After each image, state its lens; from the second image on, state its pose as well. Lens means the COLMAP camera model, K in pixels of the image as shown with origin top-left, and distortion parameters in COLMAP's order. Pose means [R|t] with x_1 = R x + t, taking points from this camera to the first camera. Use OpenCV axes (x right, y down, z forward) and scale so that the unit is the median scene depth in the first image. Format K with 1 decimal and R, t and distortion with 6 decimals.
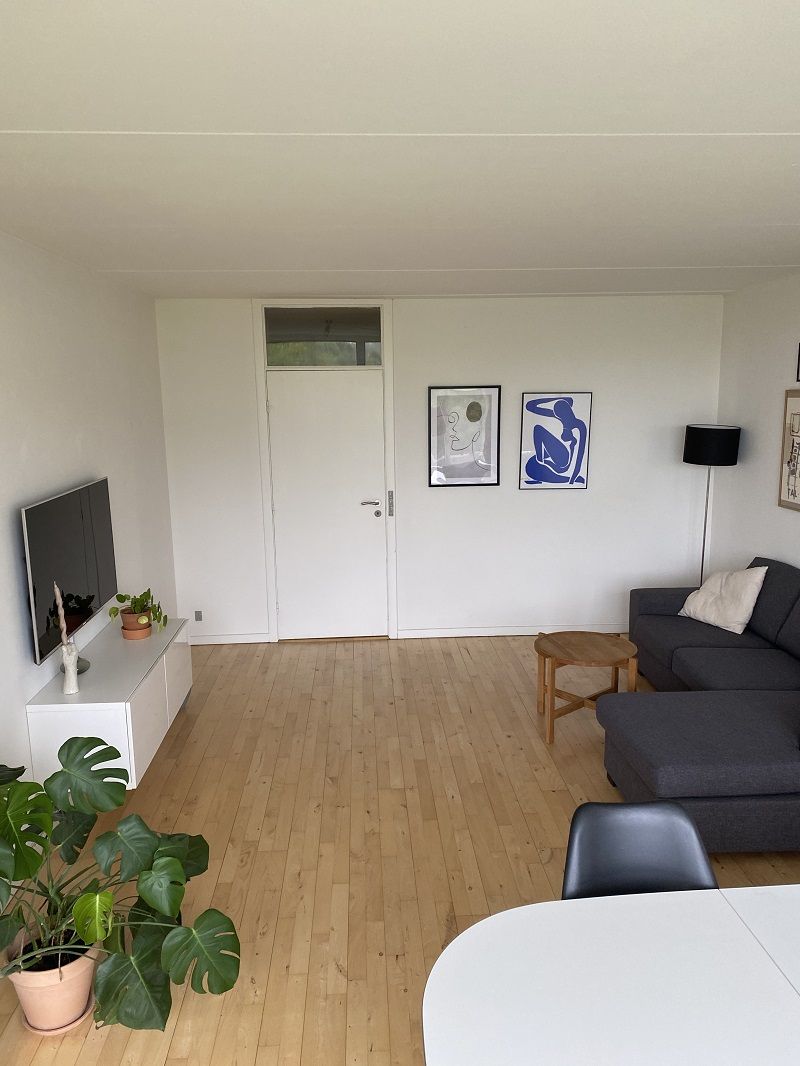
lens RADIAL K [[818.7, 0, 400.1], [0, 818.7, 534.2], [0, 0, 1]] dist [0.003096, -0.002654]
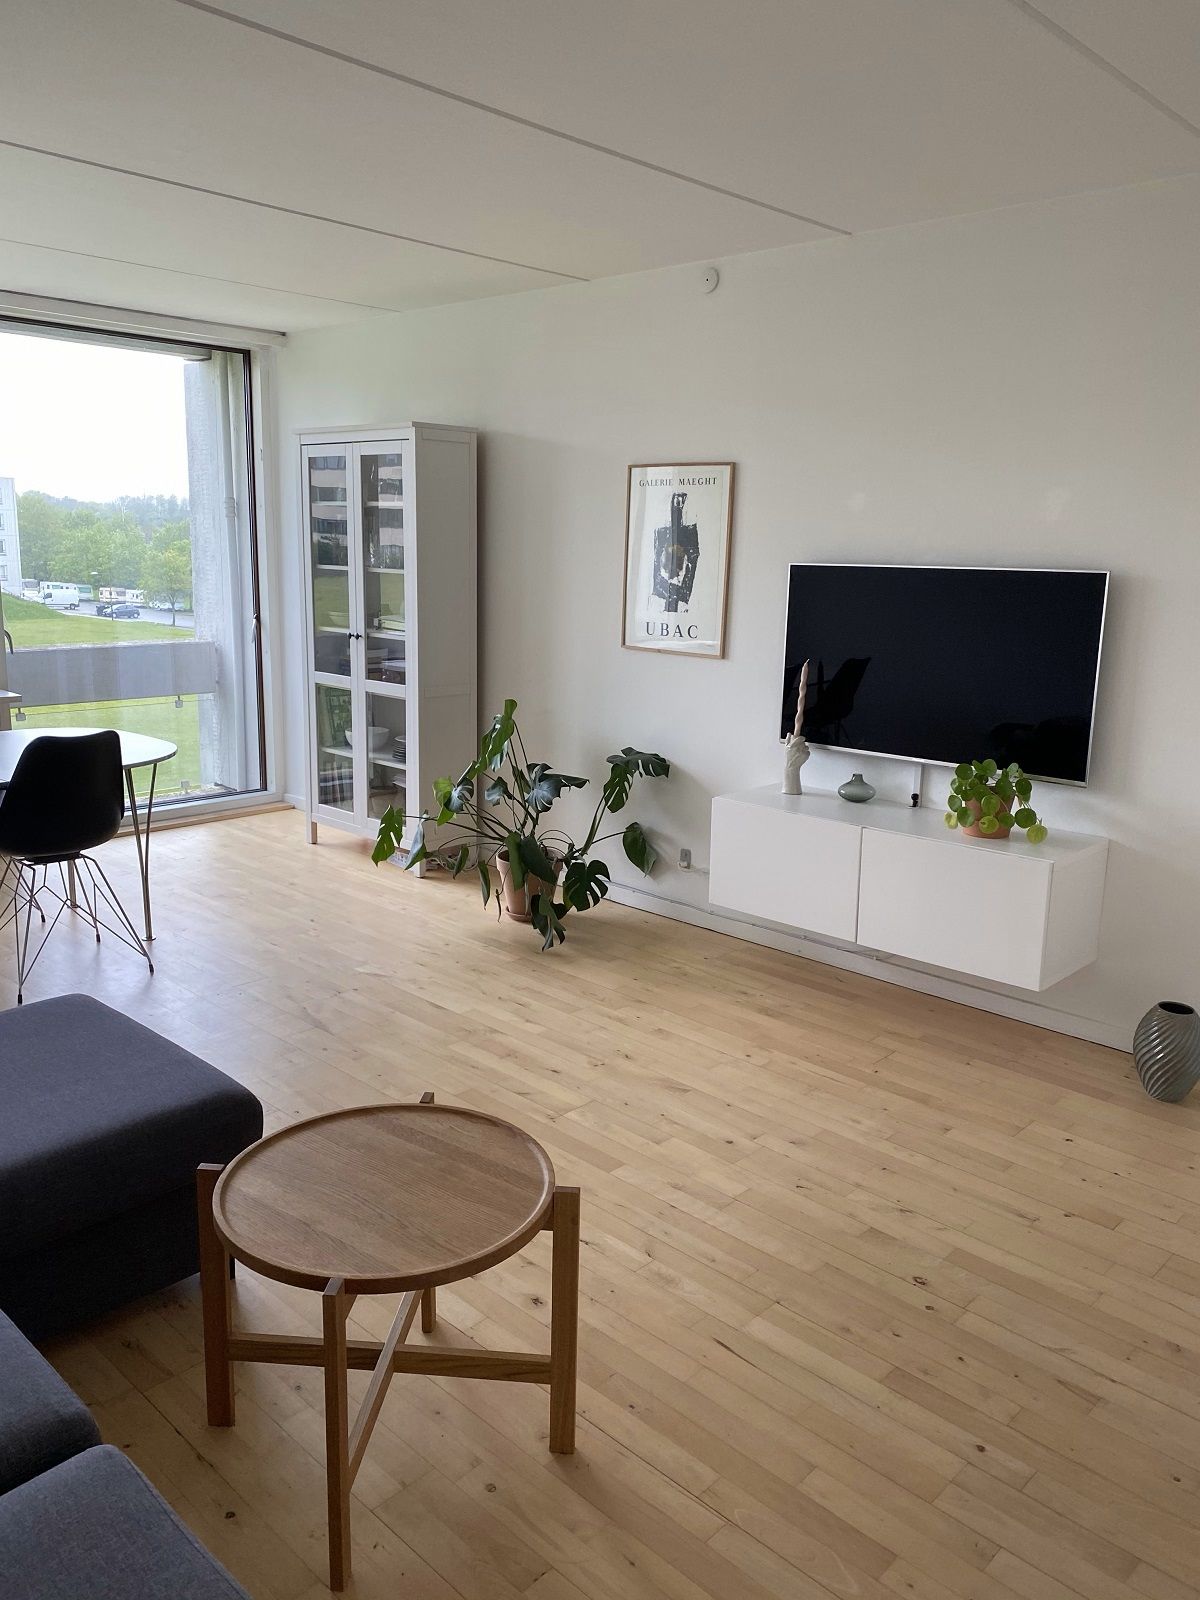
lens RADIAL K [[1228.8, 0, 600.1], [0, 1228.8, 798.5], [0, 0, 1]] dist [0.003096, -0.002654]
pose [[-0.724185, 0.138644, -0.675525, 0.460411], [-0.147371, 0.925837, 0.348005, -0.160491], [0.673675, 0.351573, -0.650045, 1.315500]]
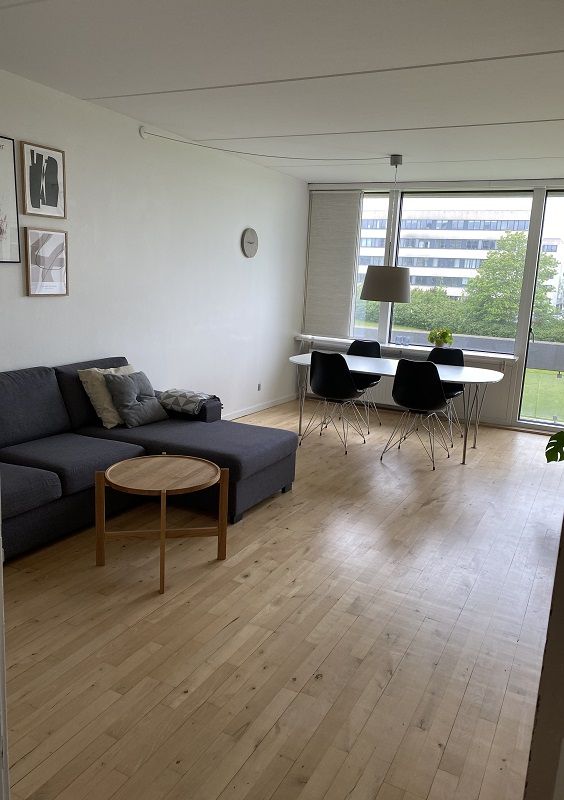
lens RADIAL K [[615.5, 0, 283.2], [0, 615.5, 400.7], [0, 0, 1]] dist [-0.014839, -0.002797]
pose [[-0.859184, -0.128161, 0.495355, -0.205930], [0.061902, 0.934975, 0.349270, -0.157501], [-0.507908, 0.330751, -0.795382, 1.459254]]
